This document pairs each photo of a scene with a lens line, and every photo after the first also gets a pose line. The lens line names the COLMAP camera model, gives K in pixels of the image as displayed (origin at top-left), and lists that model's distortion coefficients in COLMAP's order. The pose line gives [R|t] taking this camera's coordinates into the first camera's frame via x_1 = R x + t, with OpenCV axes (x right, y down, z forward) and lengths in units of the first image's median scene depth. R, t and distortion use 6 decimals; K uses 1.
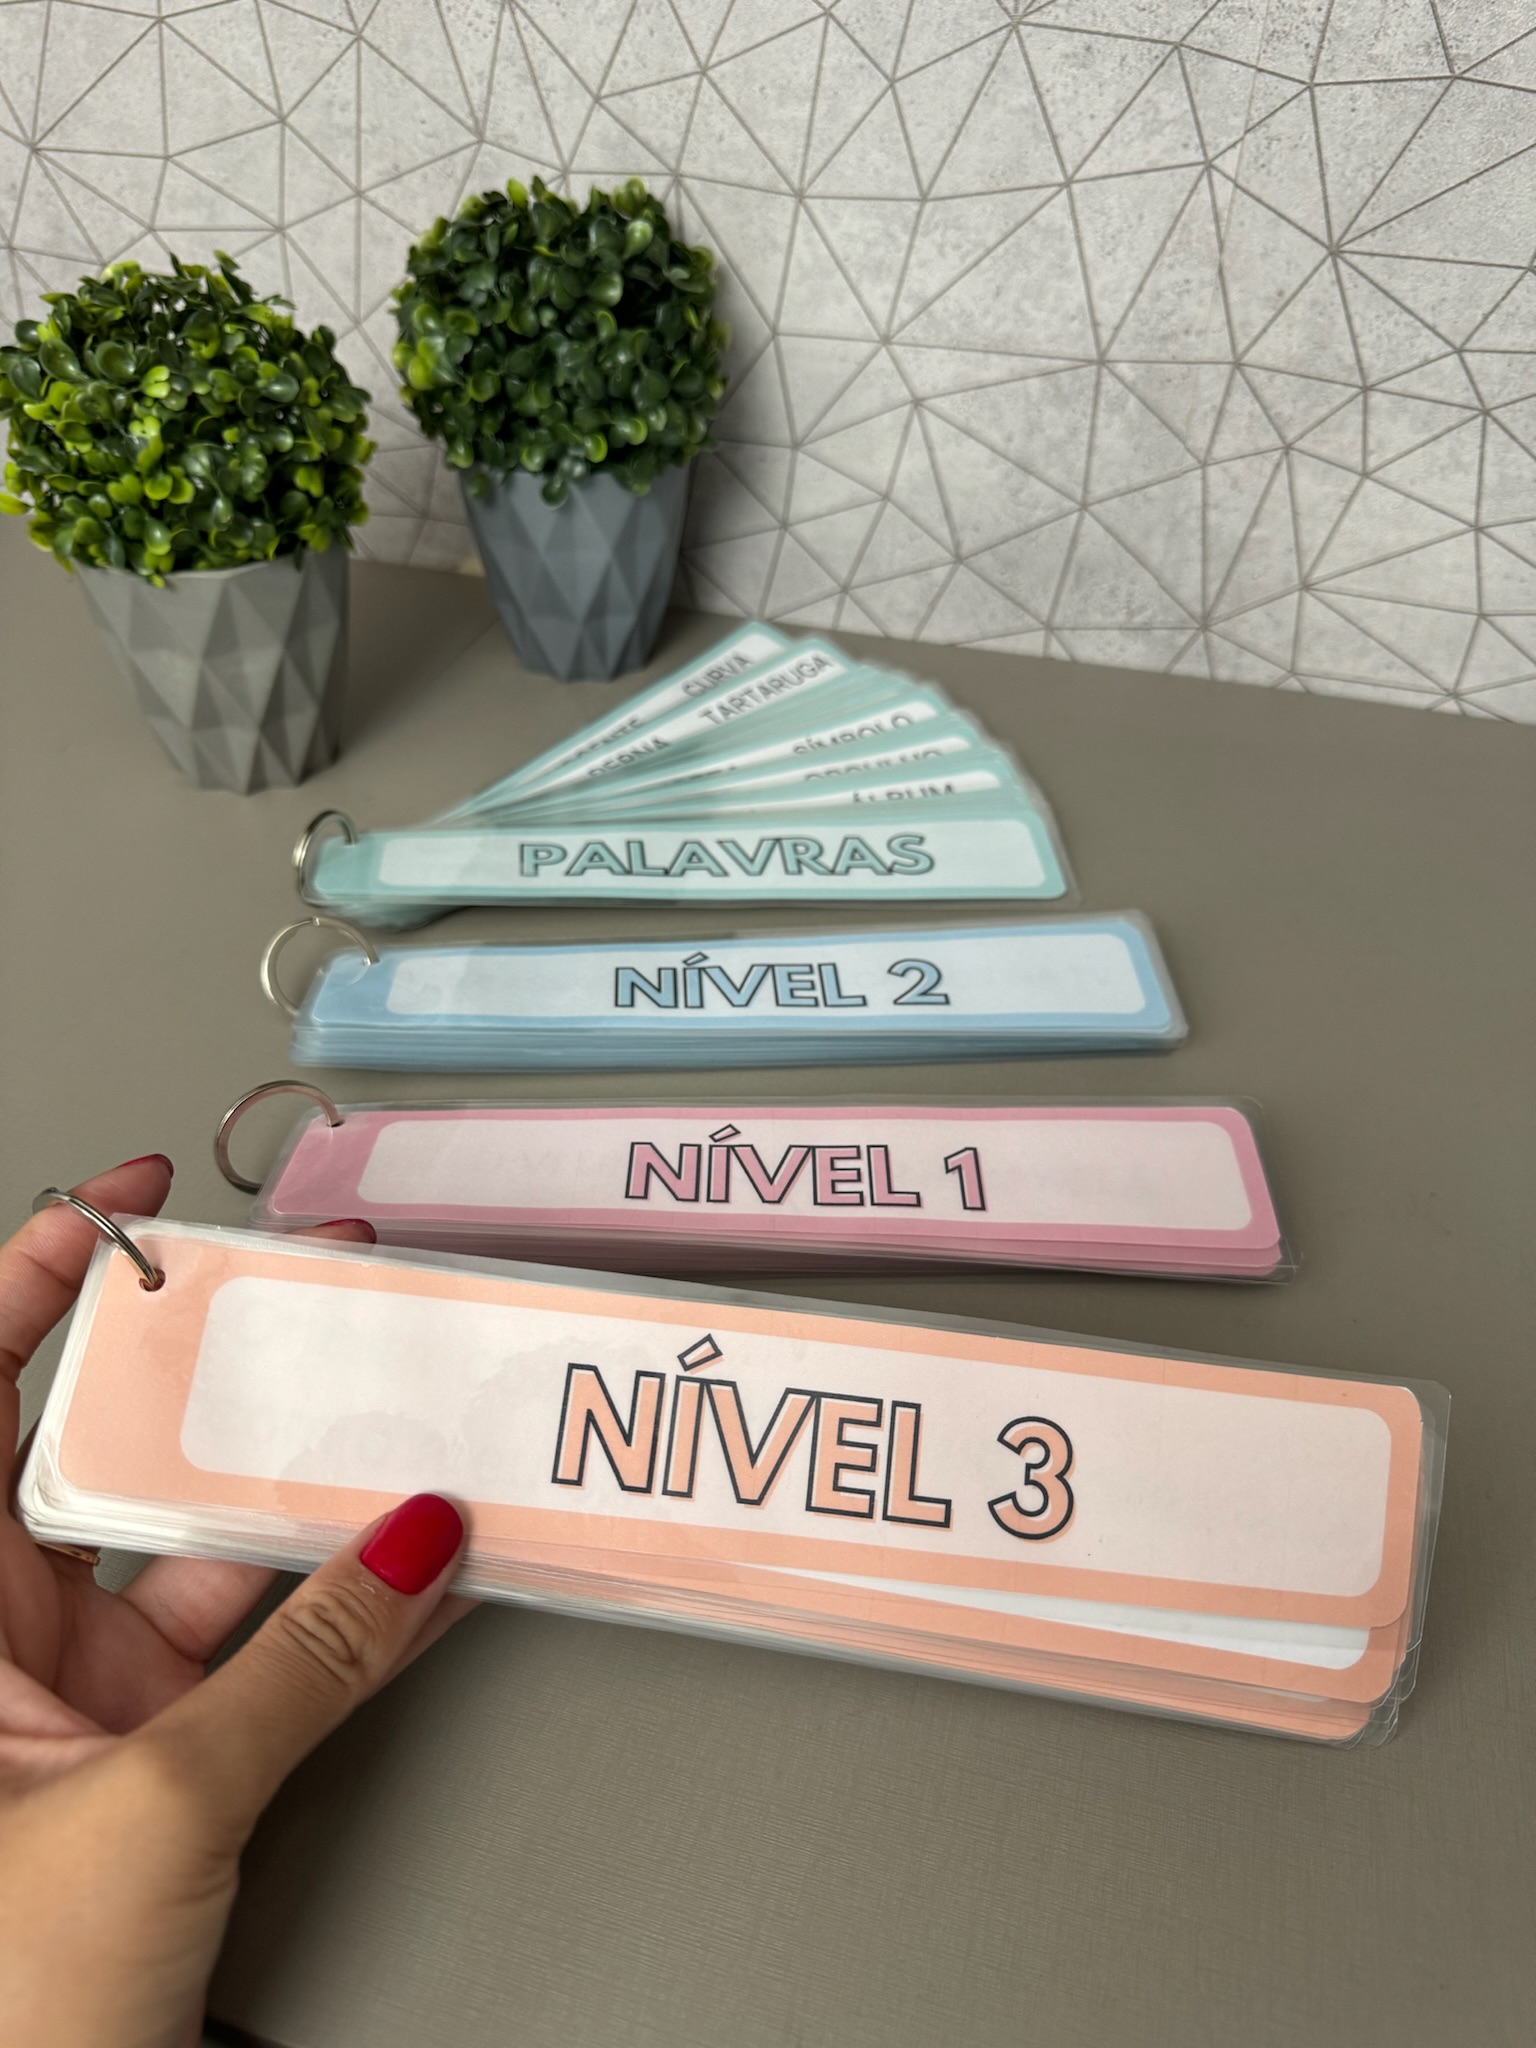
lens RADIAL K [[1538.8, 0, 760.5], [0, 1538.8, 1025.0], [0, 0, 1]] dist [-0.025790, 0.002363]
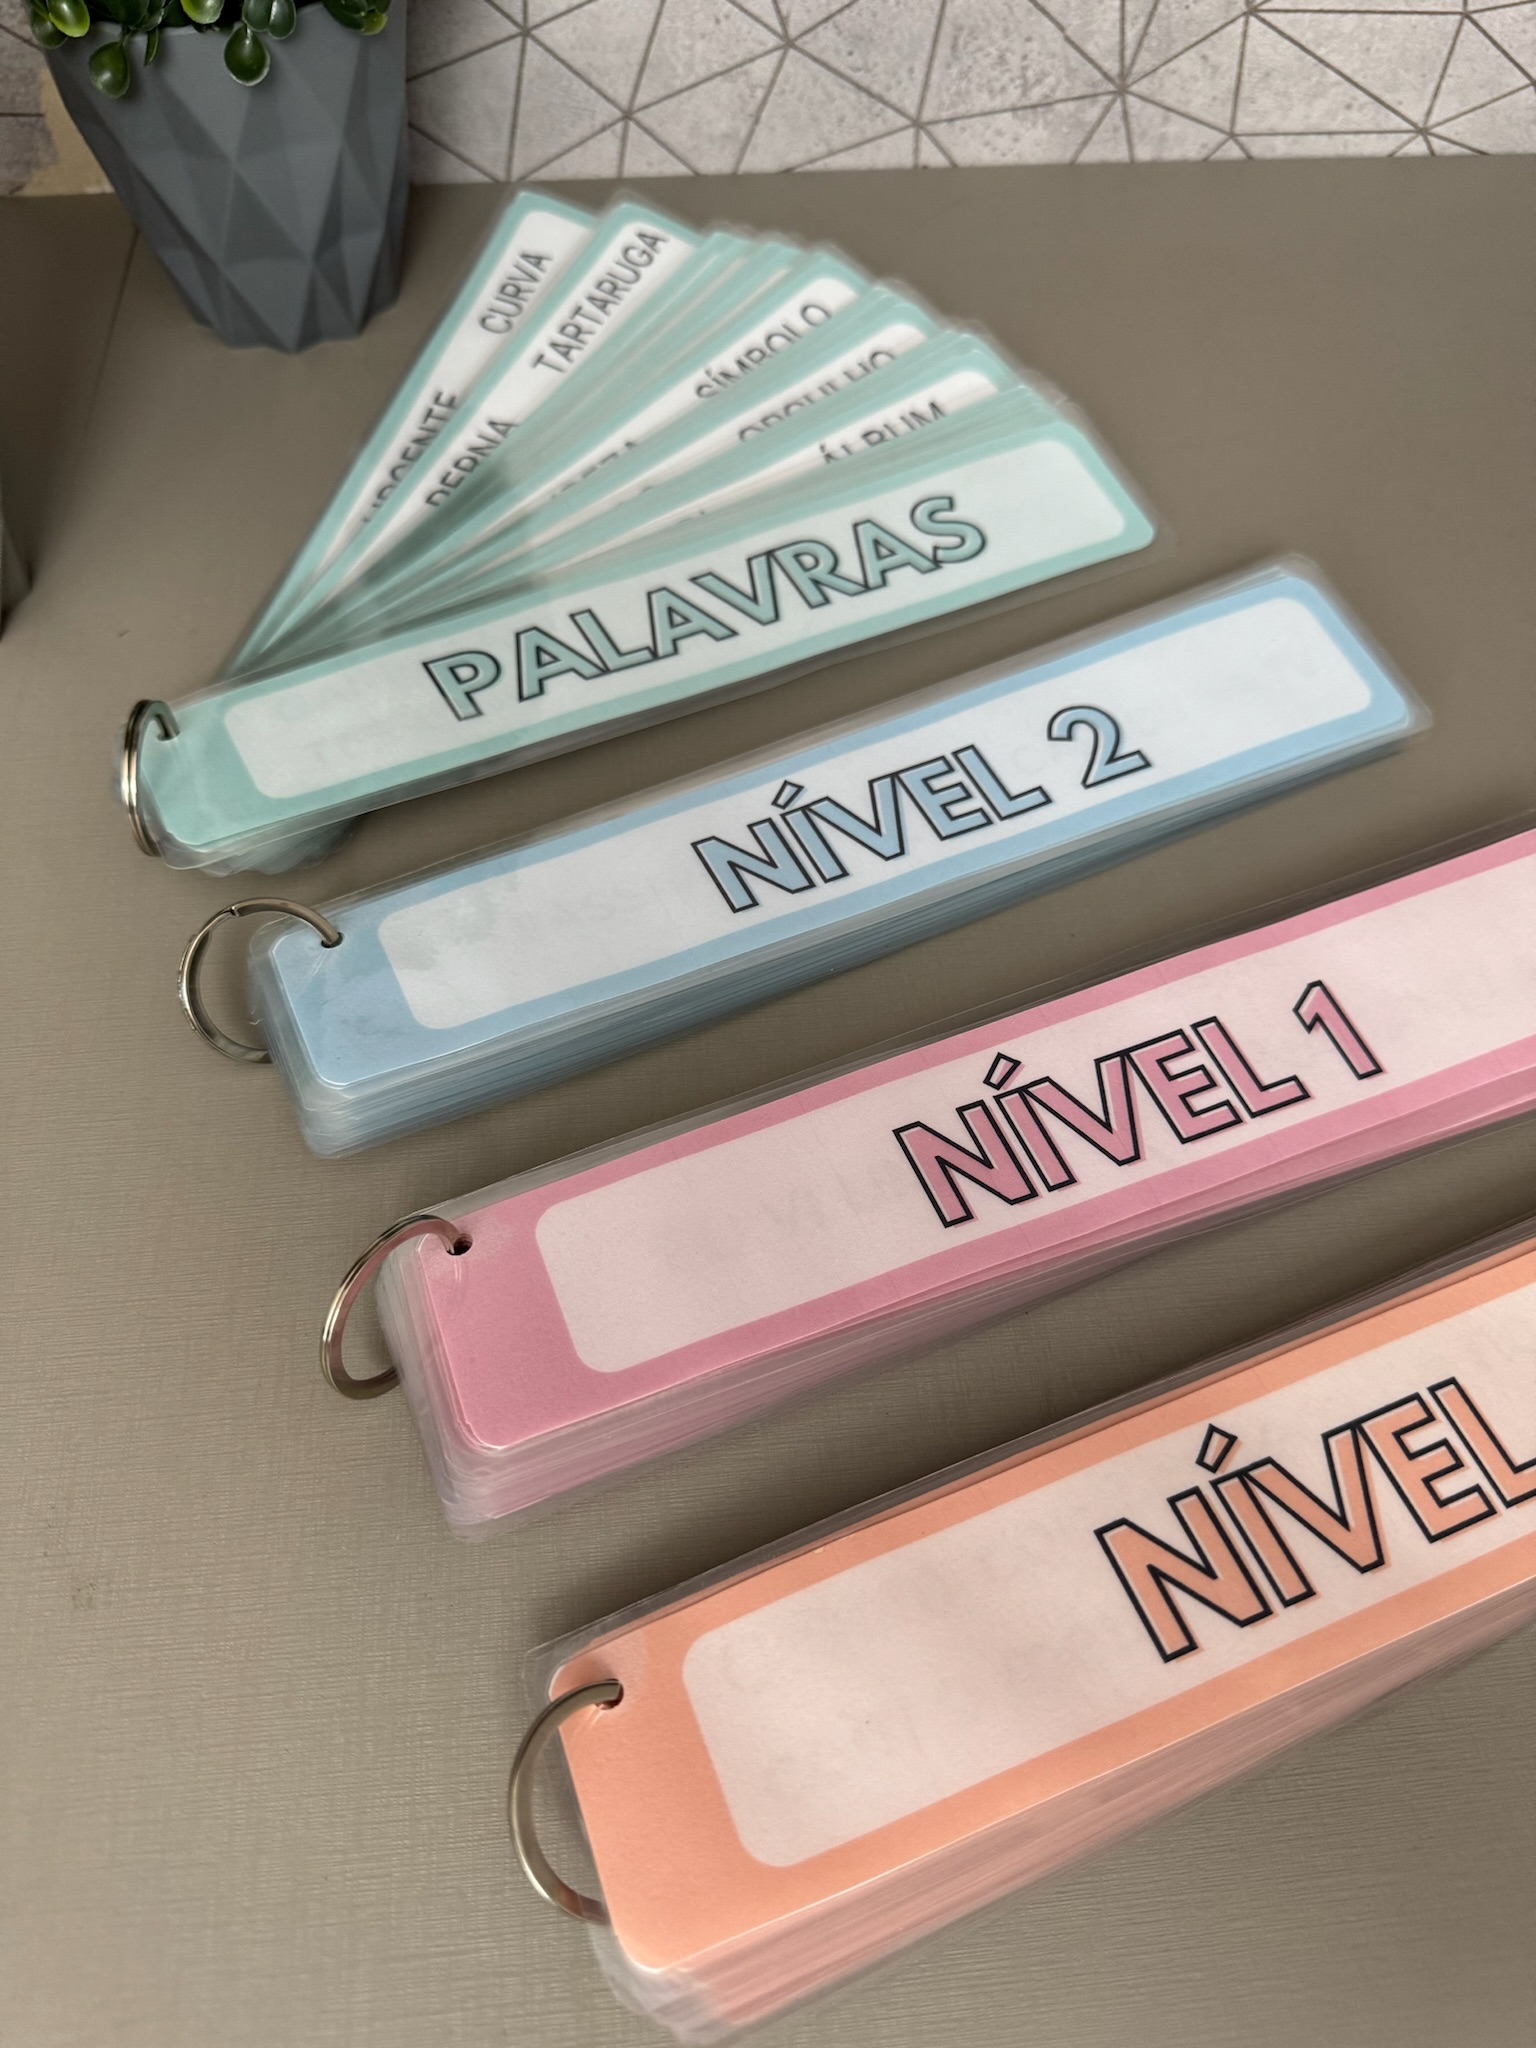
lens RADIAL K [[1538.8, 0, 771.7], [0, 1538.8, 1025.7], [0, 0, 1]] dist [-0.025790, 0.002363]
pose [[0.925653, -0.313782, 0.211440, -0.176921], [0.231039, 0.911270, 0.340893, -0.143205], [-0.299645, -0.266698, 0.916016, 0.262527]]
